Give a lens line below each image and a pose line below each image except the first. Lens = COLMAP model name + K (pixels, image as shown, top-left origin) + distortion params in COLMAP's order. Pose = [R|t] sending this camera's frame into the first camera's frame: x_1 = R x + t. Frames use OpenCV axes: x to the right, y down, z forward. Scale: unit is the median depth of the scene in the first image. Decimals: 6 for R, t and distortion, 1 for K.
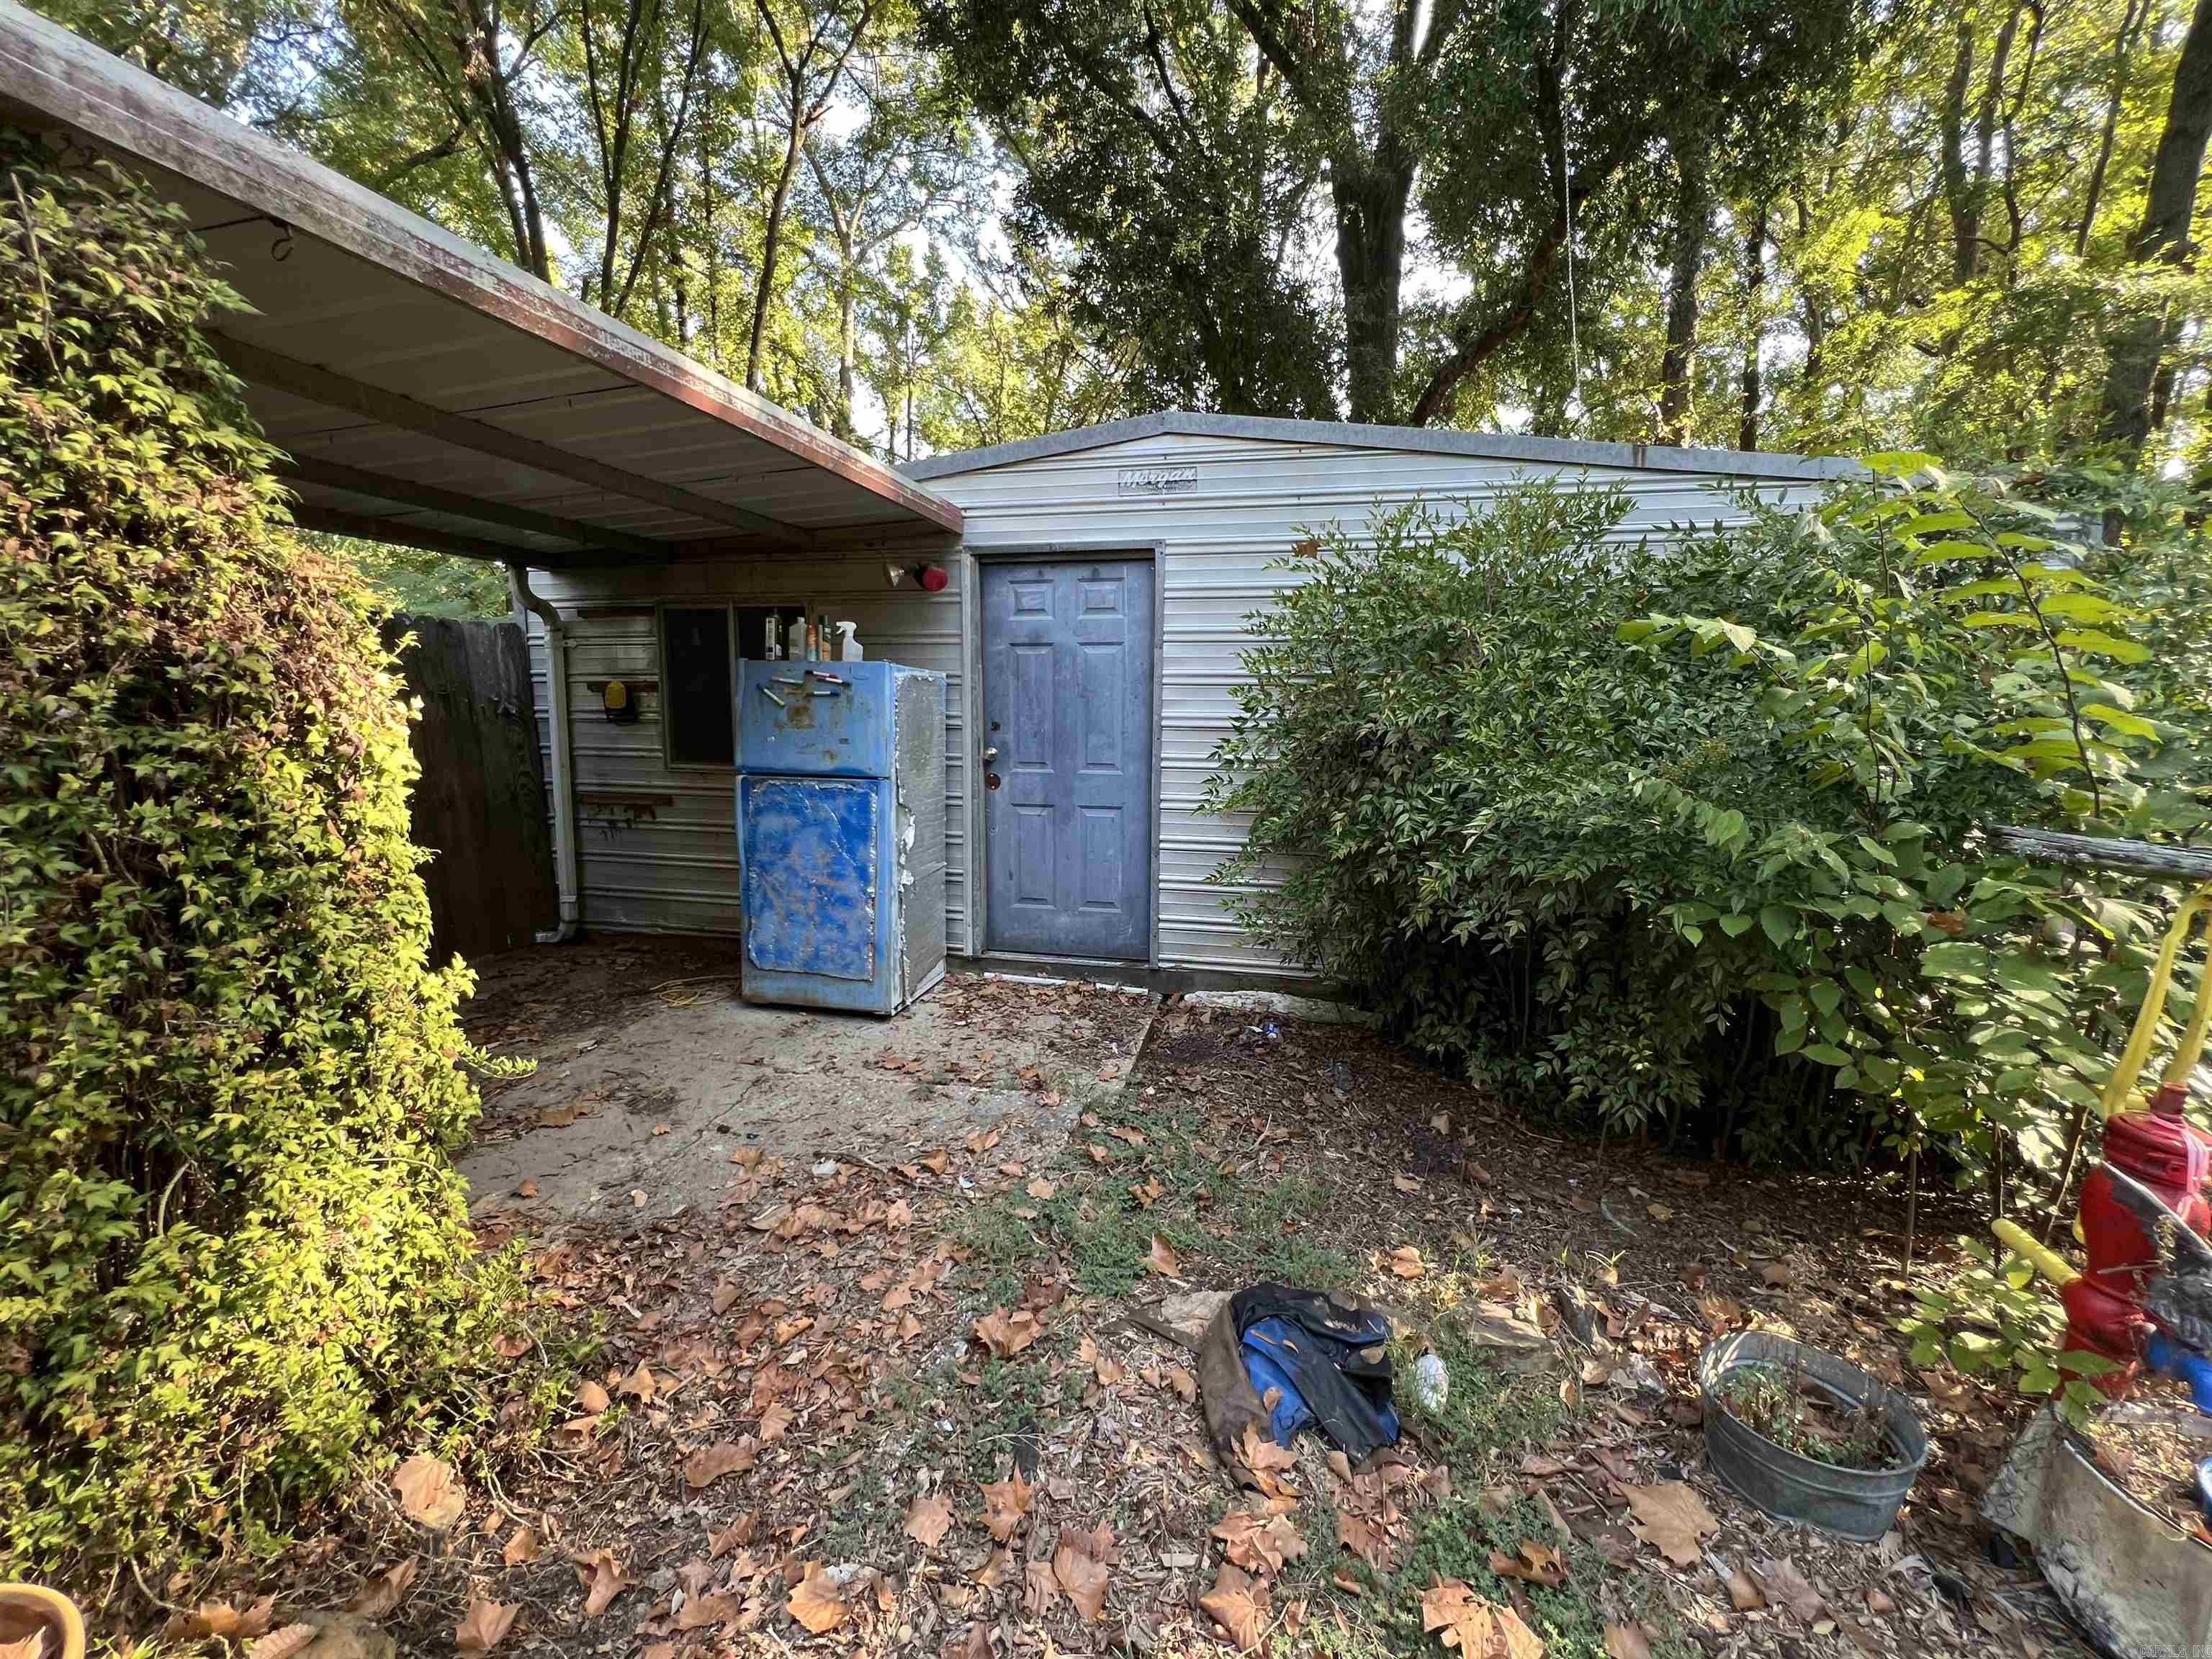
lens RADIAL K [[892.5, 0, 1115.0], [0, 892.5, 819.9], [0, 0, 1]] dist [-0.000537, 0.000141]
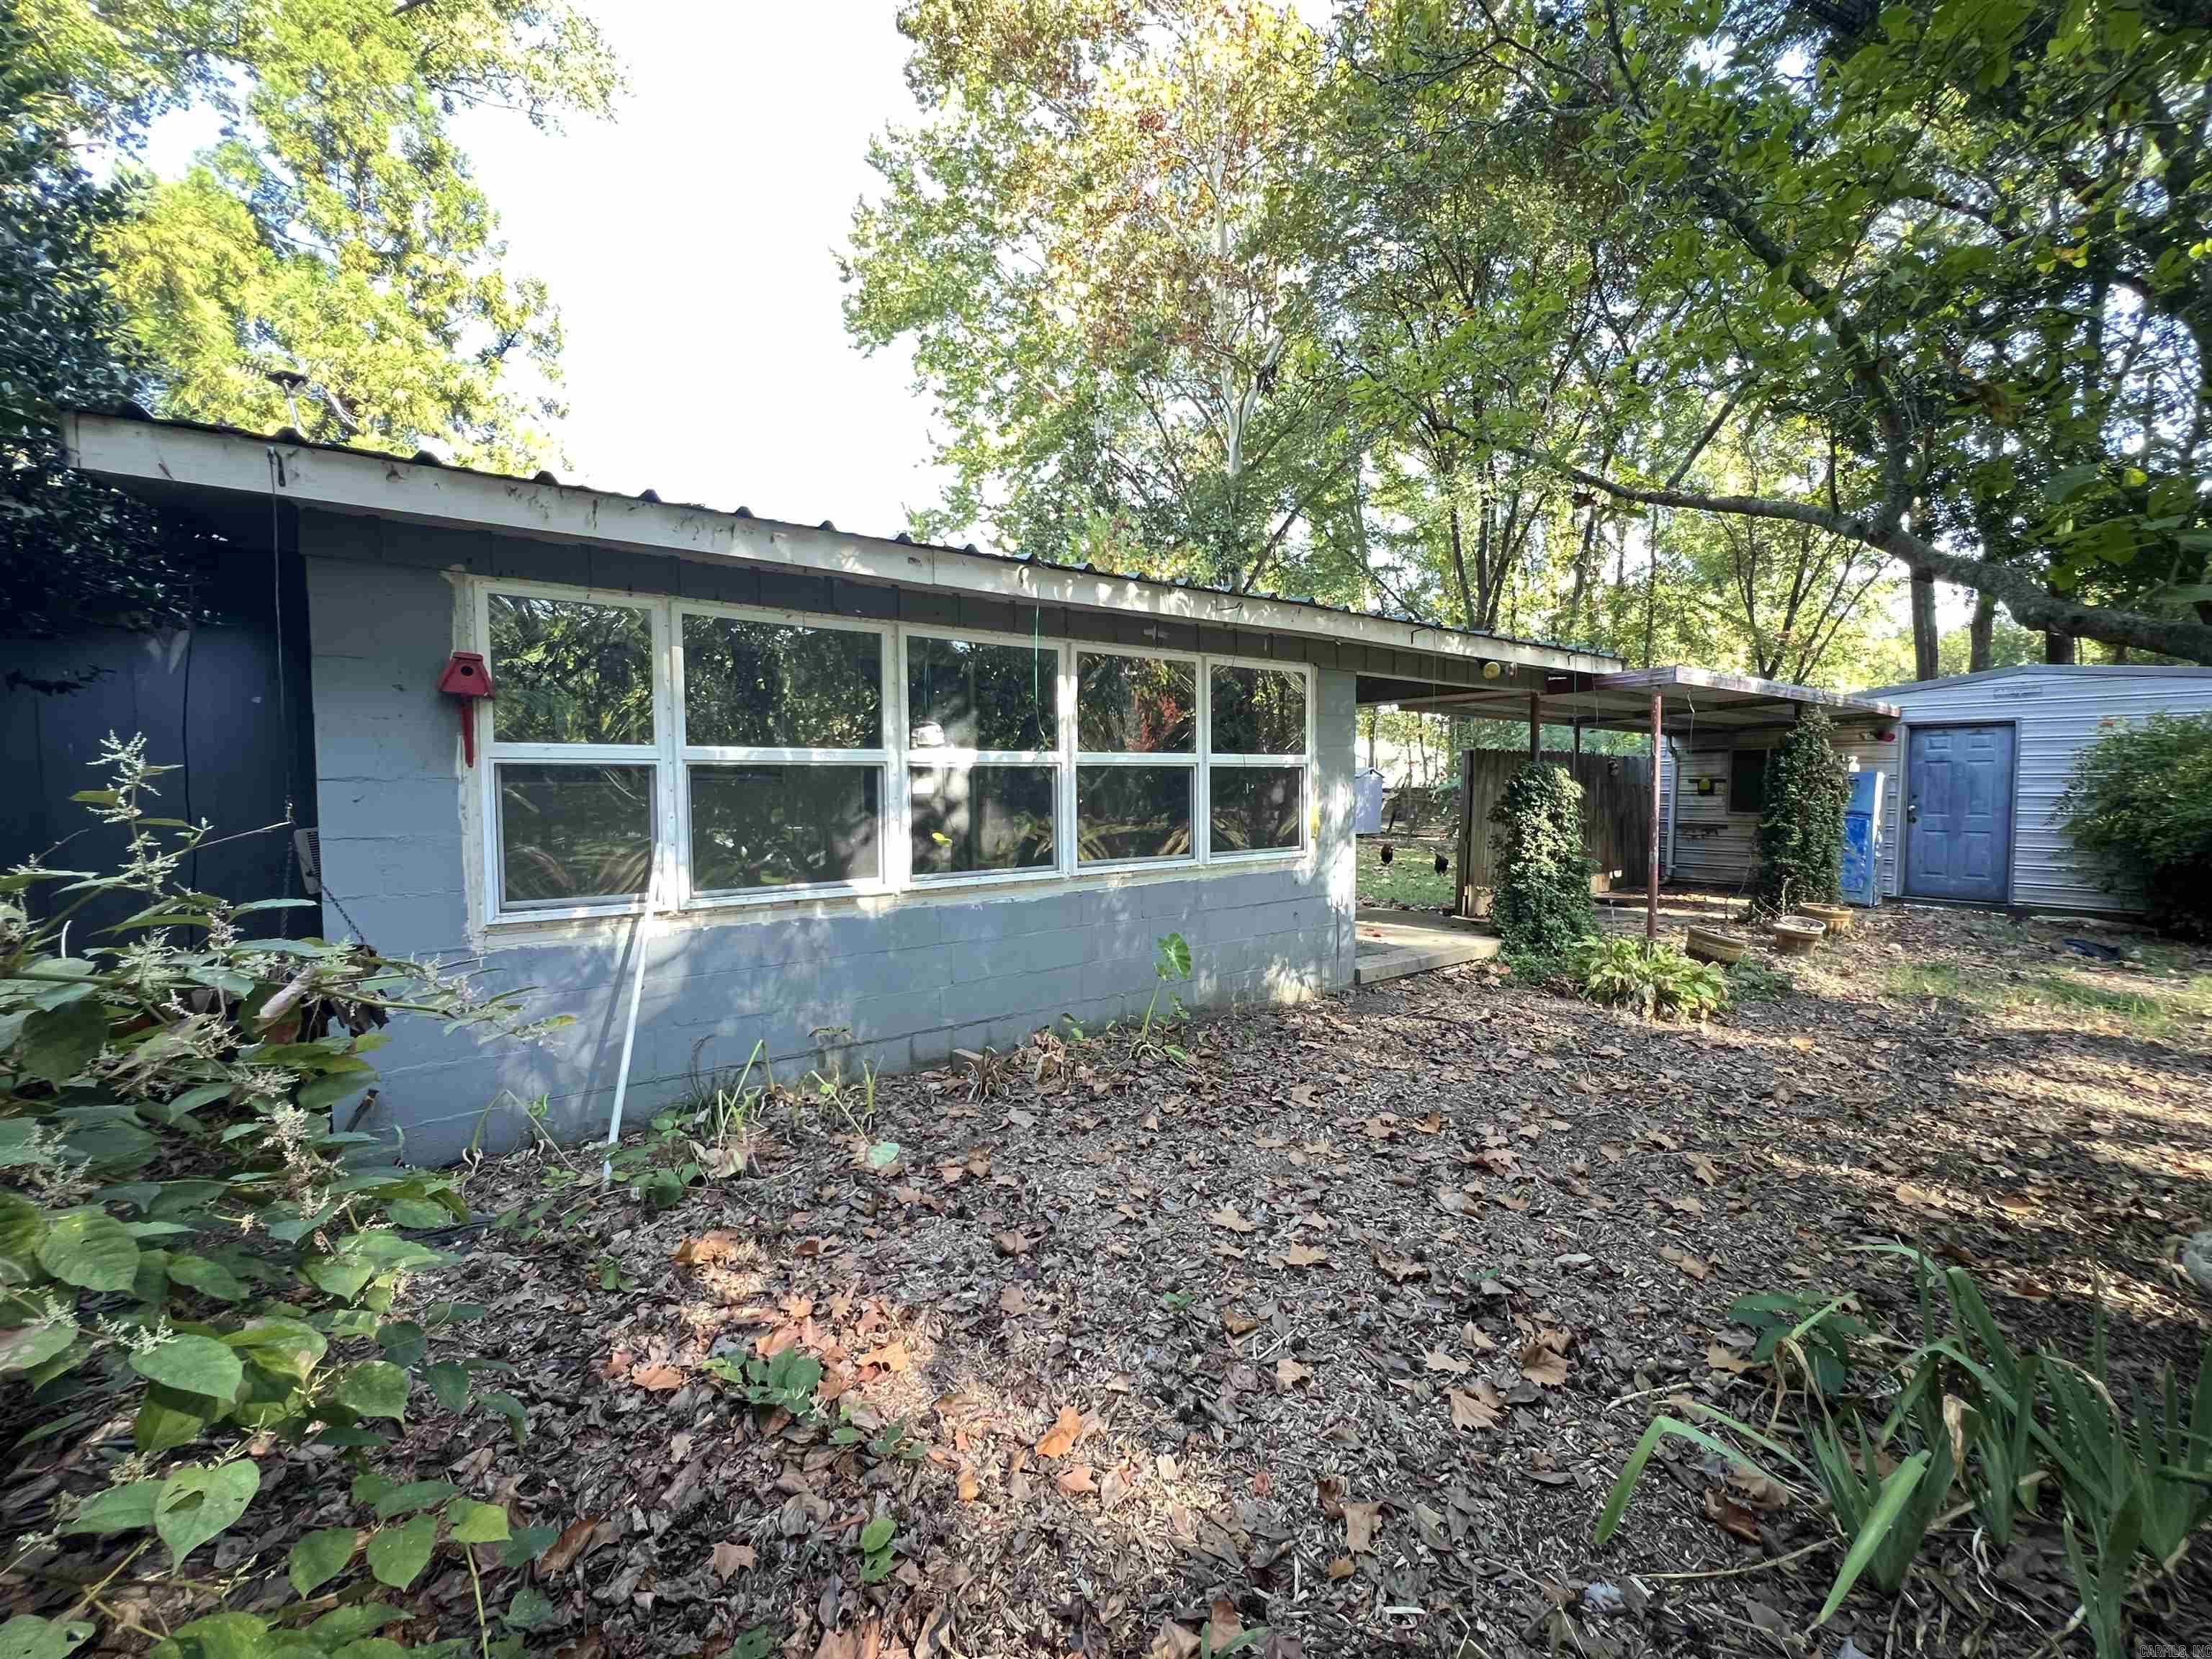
lens RADIAL K [[892.5, 0, 1115.0], [0, 892.5, 819.9], [0, 0, 1]] dist [-0.000537, 0.000141]
pose [[0.777990, 0.020610, -0.627939, -0.301509], [-0.082846, 0.994100, -0.070015, 0.298047], [0.622791, 0.106493, 0.775107, -2.138534]]
